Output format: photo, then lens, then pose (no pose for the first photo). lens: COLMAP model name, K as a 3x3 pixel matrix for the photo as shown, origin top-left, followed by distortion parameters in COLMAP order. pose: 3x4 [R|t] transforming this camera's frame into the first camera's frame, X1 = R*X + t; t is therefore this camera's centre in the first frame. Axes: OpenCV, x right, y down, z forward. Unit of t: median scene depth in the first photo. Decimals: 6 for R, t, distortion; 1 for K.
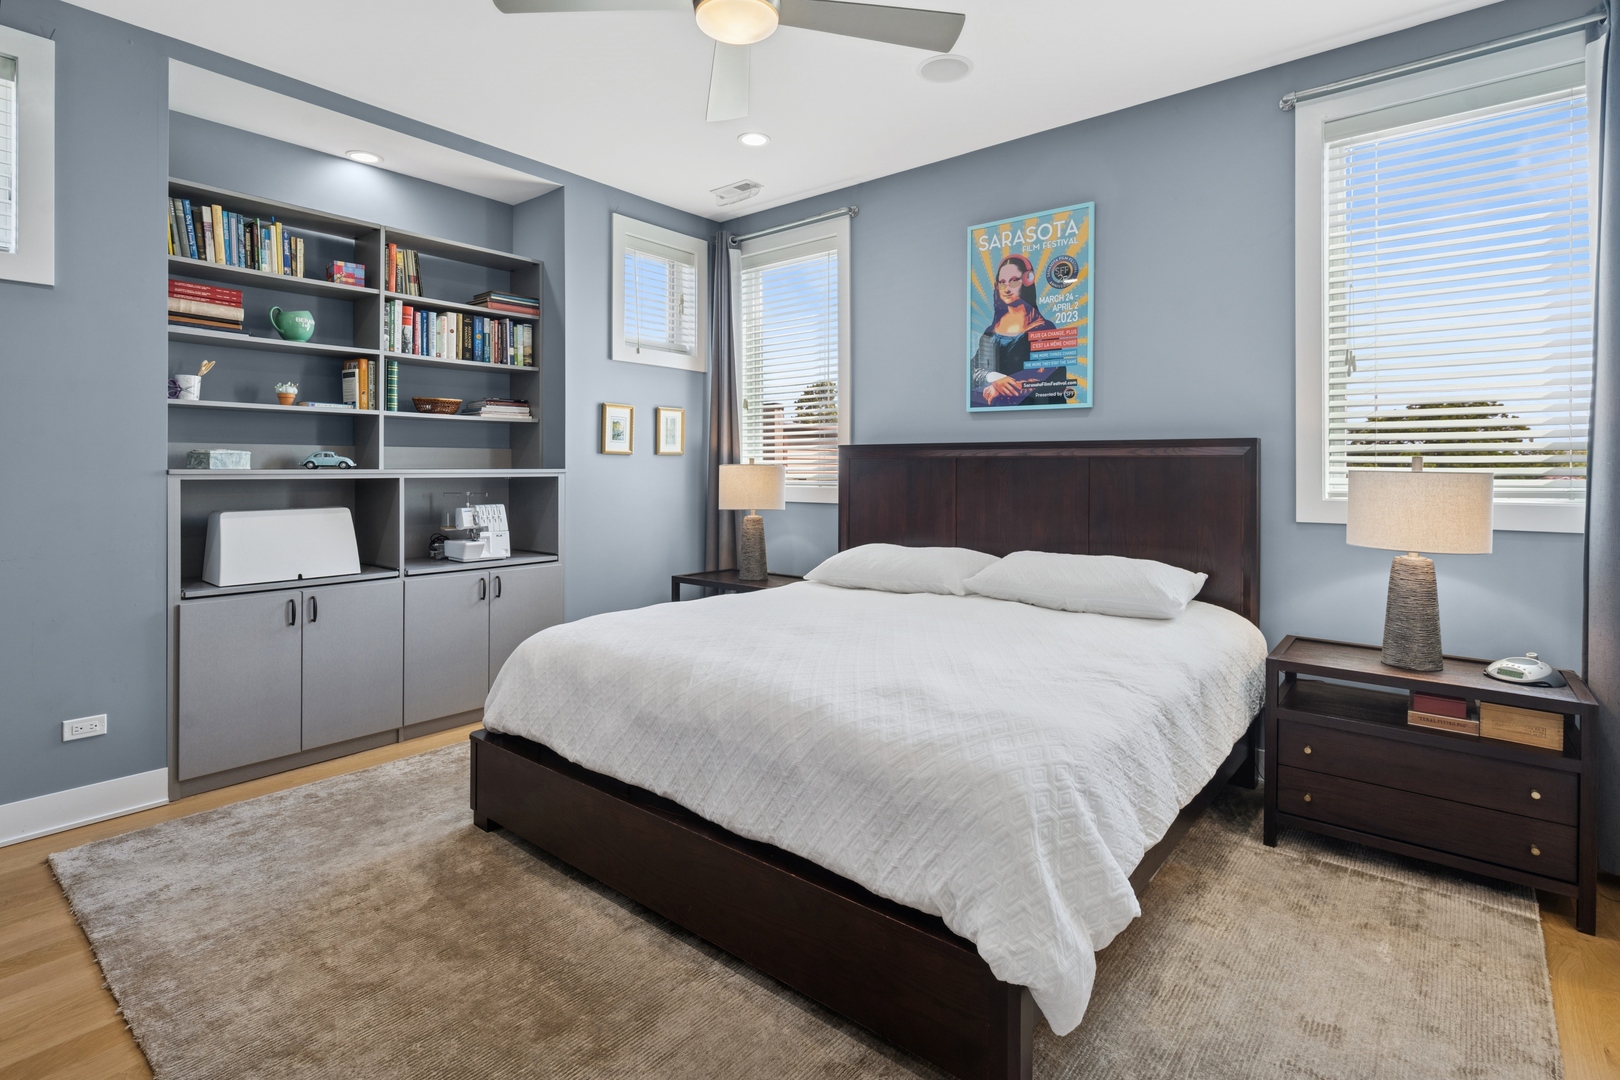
lens RADIAL K [[773.2, 0, 809.4], [0, 773.2, 471.5], [0, 0, 1]] dist [-0.001980, -0.000499]
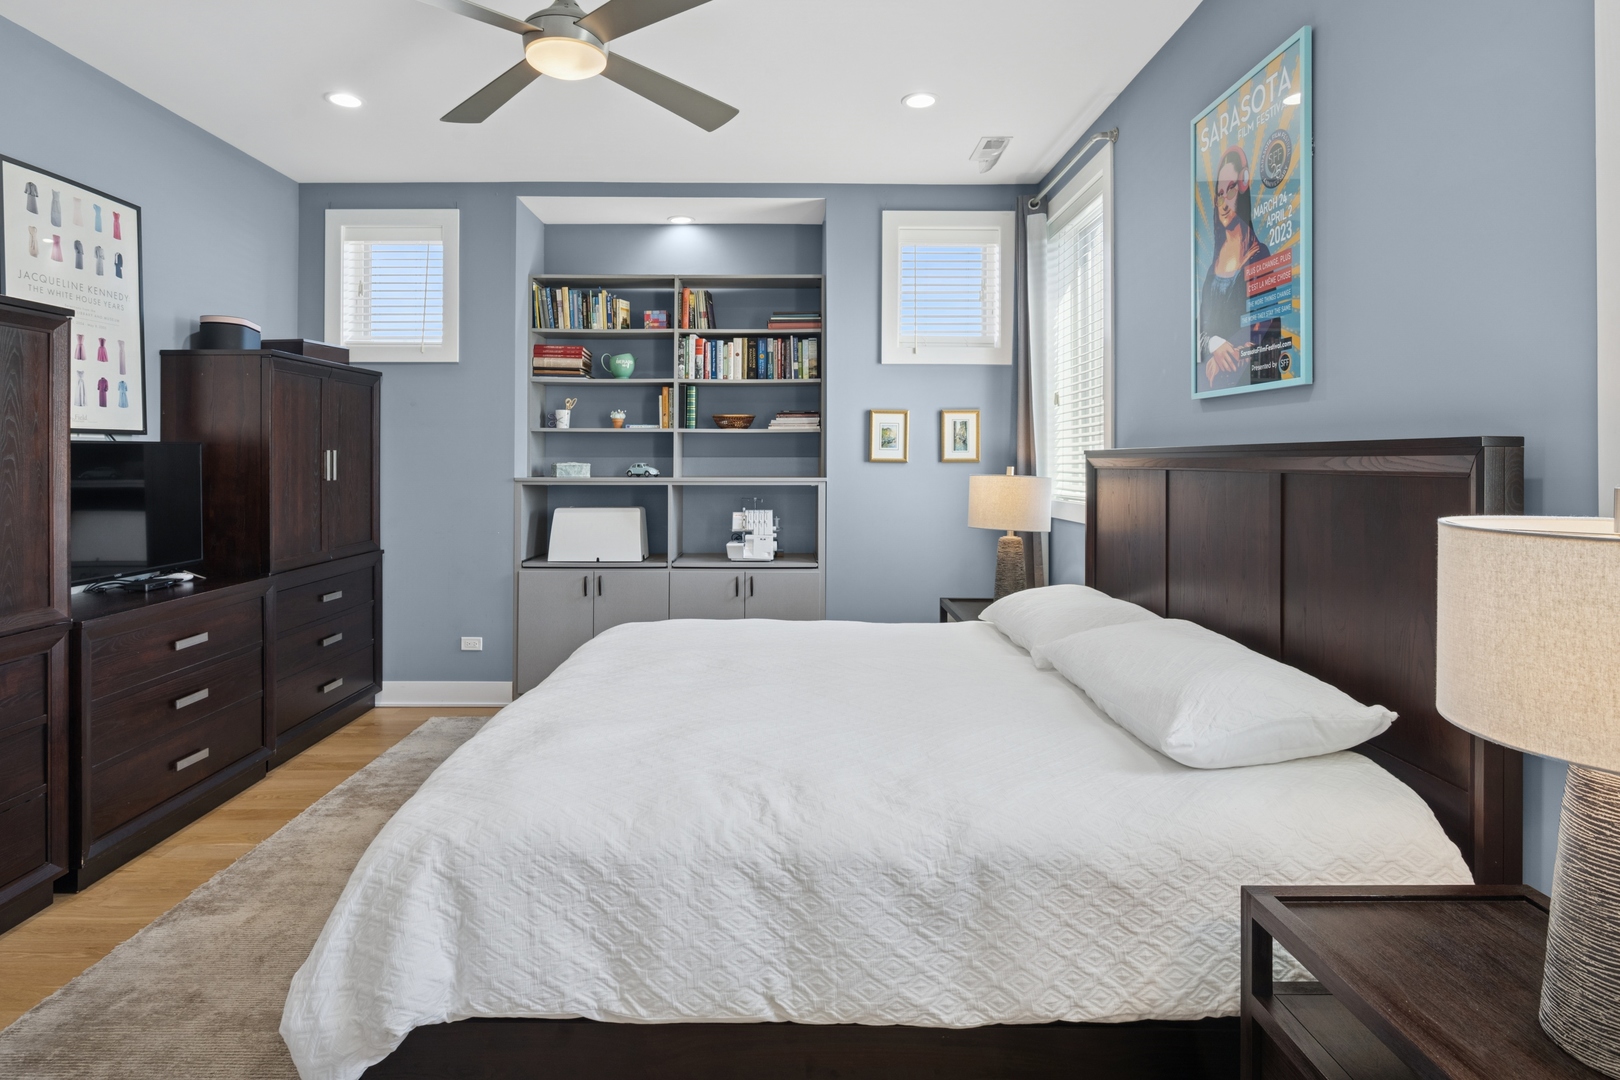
lens RADIAL K [[844.3, 0, 806.9], [0, 844.3, 462.6], [0, 0, 1]] dist [-0.000345, 0.000360]
pose [[0.648043, -0.001637, -0.761602, 0.561098], [-0.003607, 0.999980, -0.005218, -0.018996], [0.761595, 0.006128, 0.648024, 0.291888]]
